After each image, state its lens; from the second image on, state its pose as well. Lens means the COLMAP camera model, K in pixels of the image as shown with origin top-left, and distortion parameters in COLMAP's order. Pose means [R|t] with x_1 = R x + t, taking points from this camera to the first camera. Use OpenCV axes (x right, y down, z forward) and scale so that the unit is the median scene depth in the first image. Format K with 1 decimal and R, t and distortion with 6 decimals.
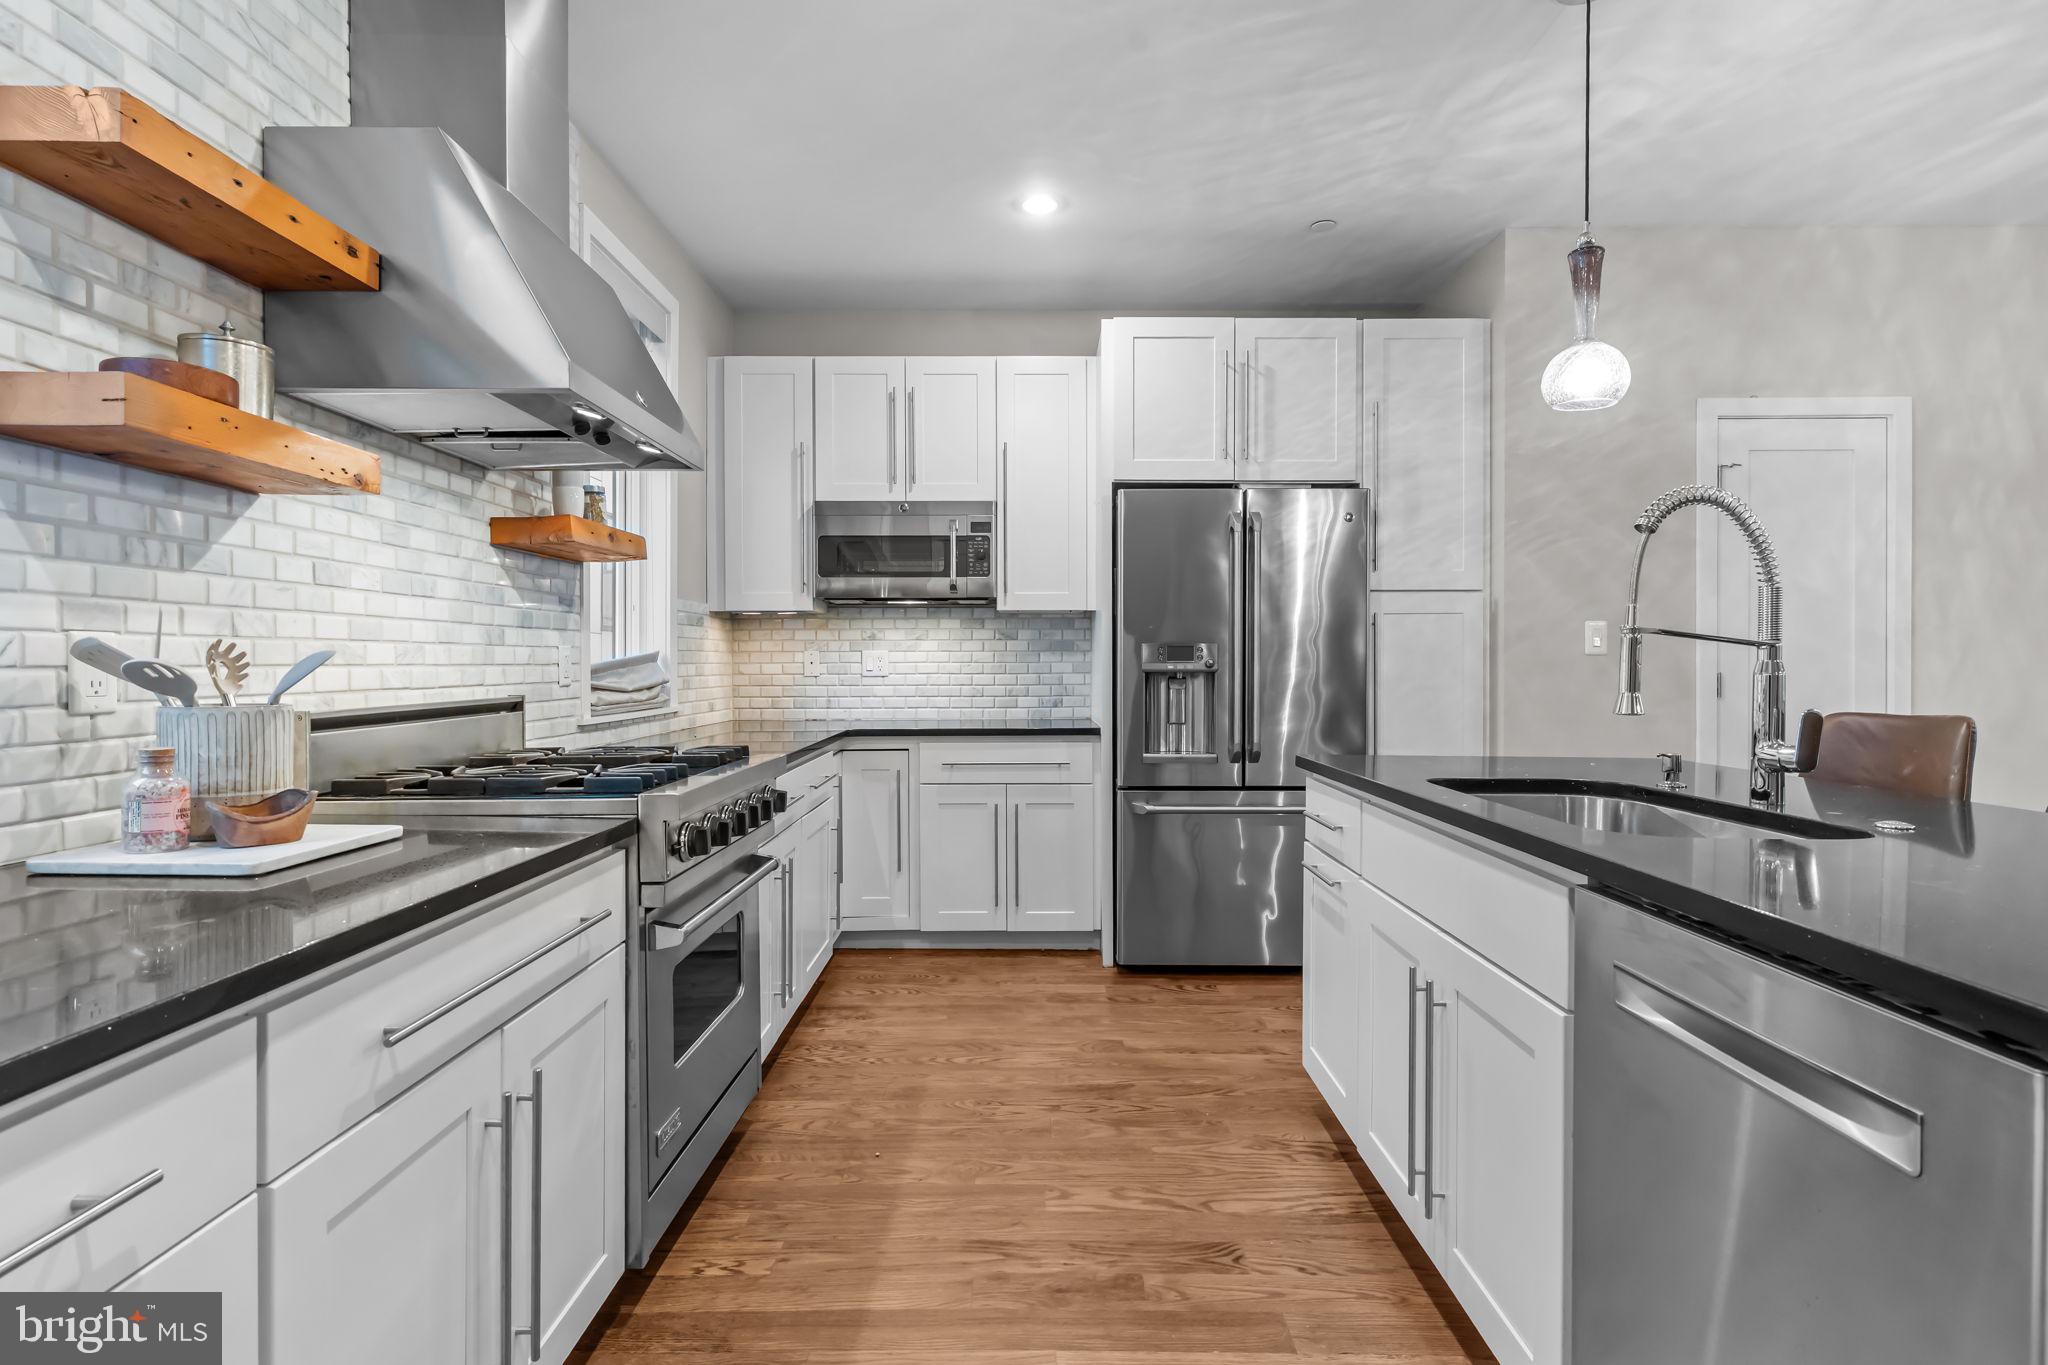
lens RADIAL K [[1018.8, 0, 1023.4], [0, 1018.8, 671.7], [0, 0, 1]] dist [0.003308, -0.000425]
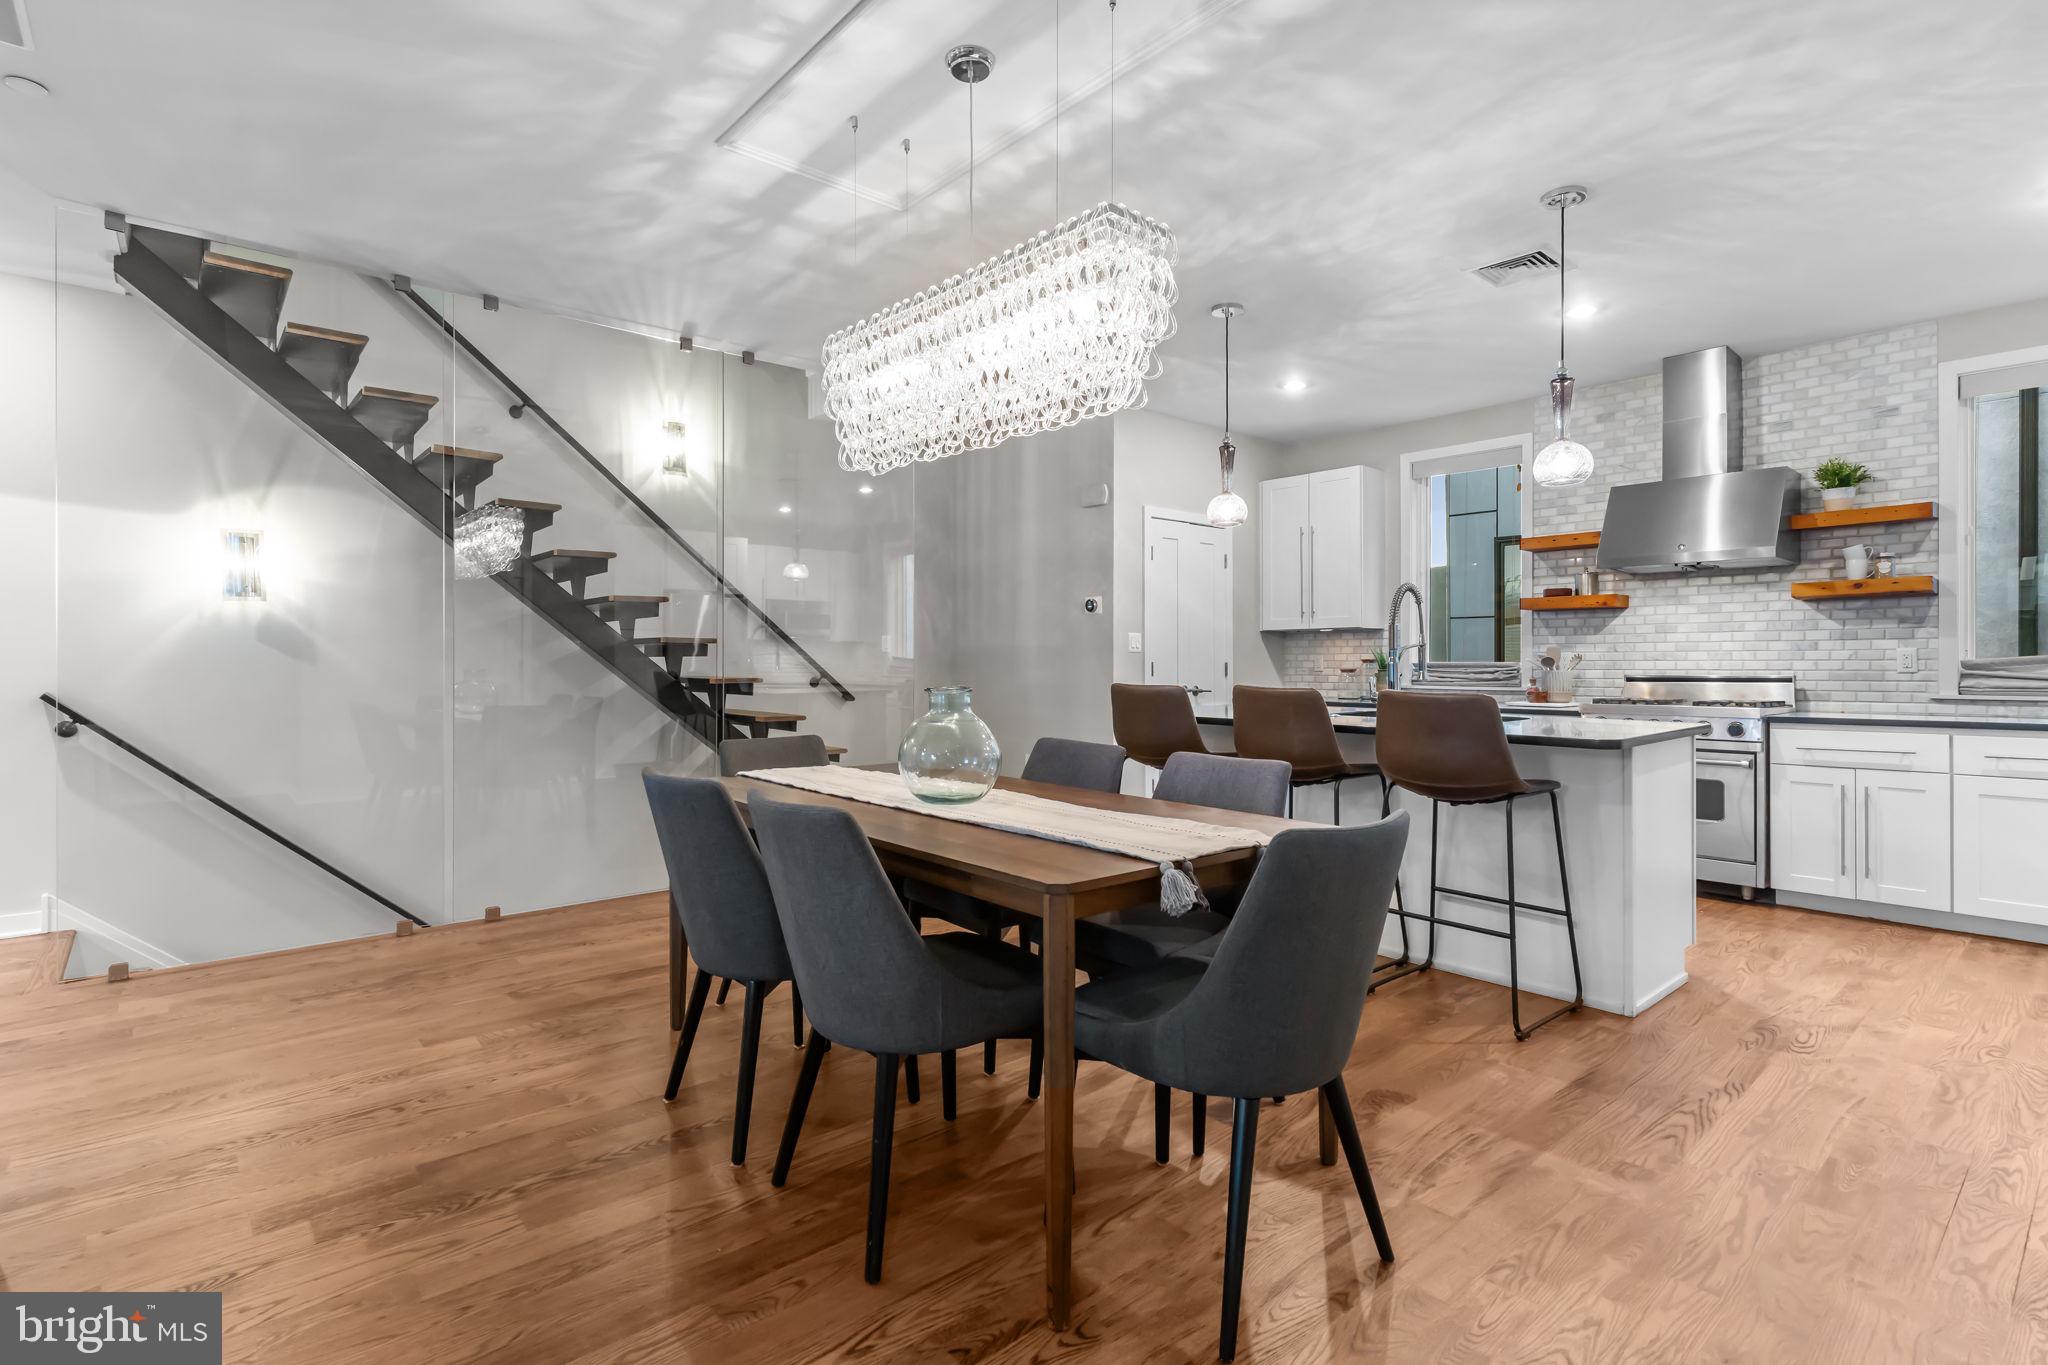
lens RADIAL K [[971.1, 0, 1011.9], [0, 971.1, 665.6], [0, 0, 1]] dist [0.003268, -0.001082]
pose [[-0.752476, 0.002036, -0.658616, 1.578570], [-0.005107, 0.999947, 0.008926, -0.004095], [0.658599, 0.010080, -0.752426, 1.165712]]
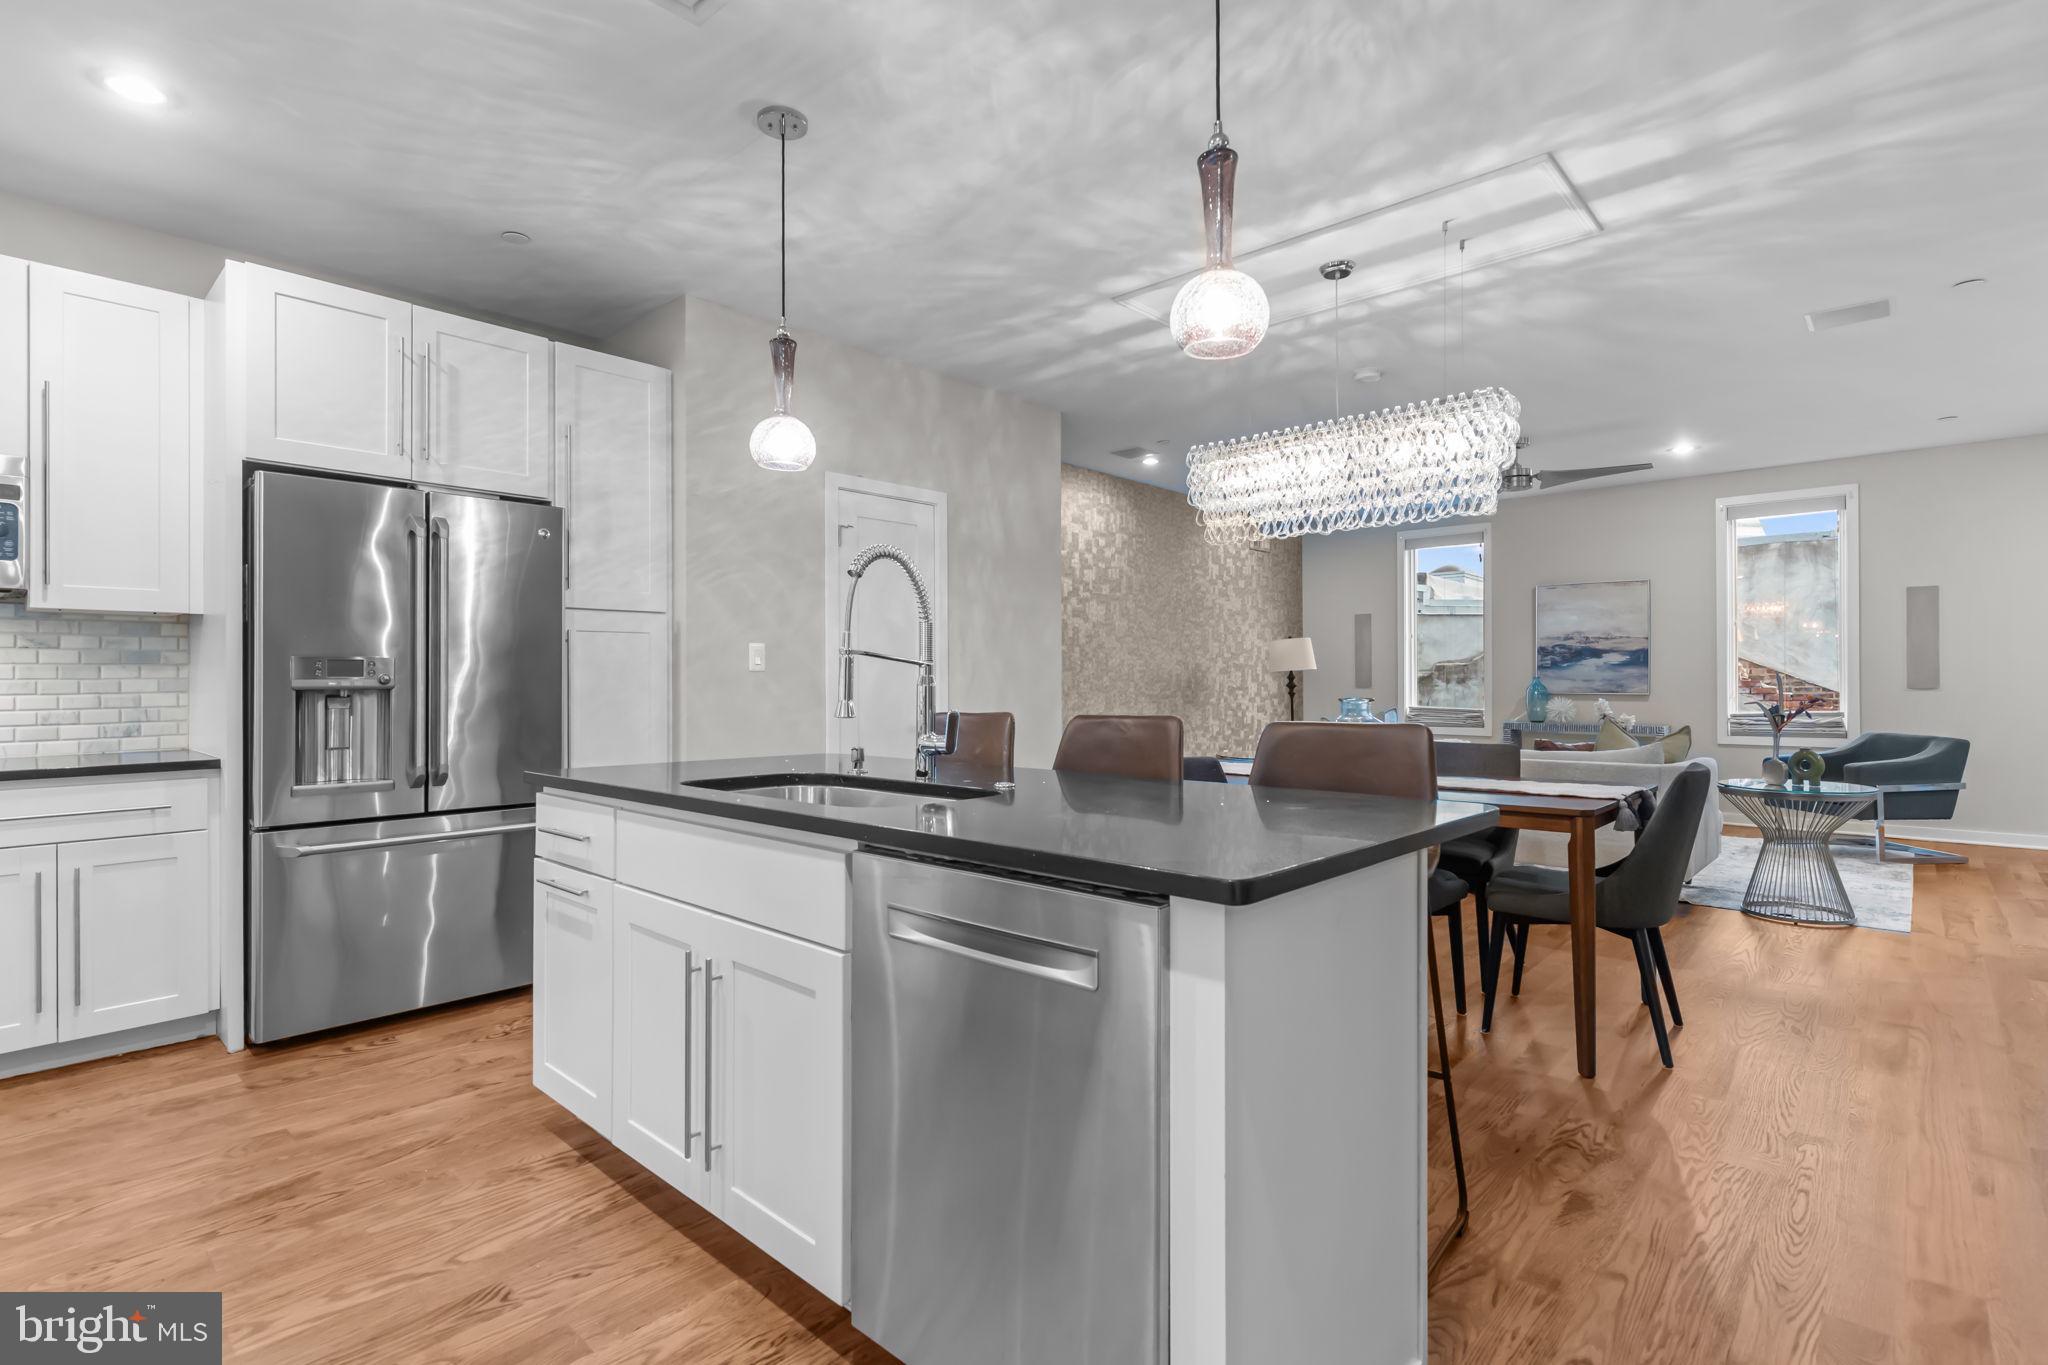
lens RADIAL K [[971.1, 0, 1017.7], [0, 971.1, 674.6], [0, 0, 1]] dist [0.003268, -0.001082]
pose [[0.671346, 0.001704, 0.741142, -0.092539], [0.008497, 0.999914, -0.009996, 0.001085], [-0.741095, 0.013009, 0.671274, 0.011022]]
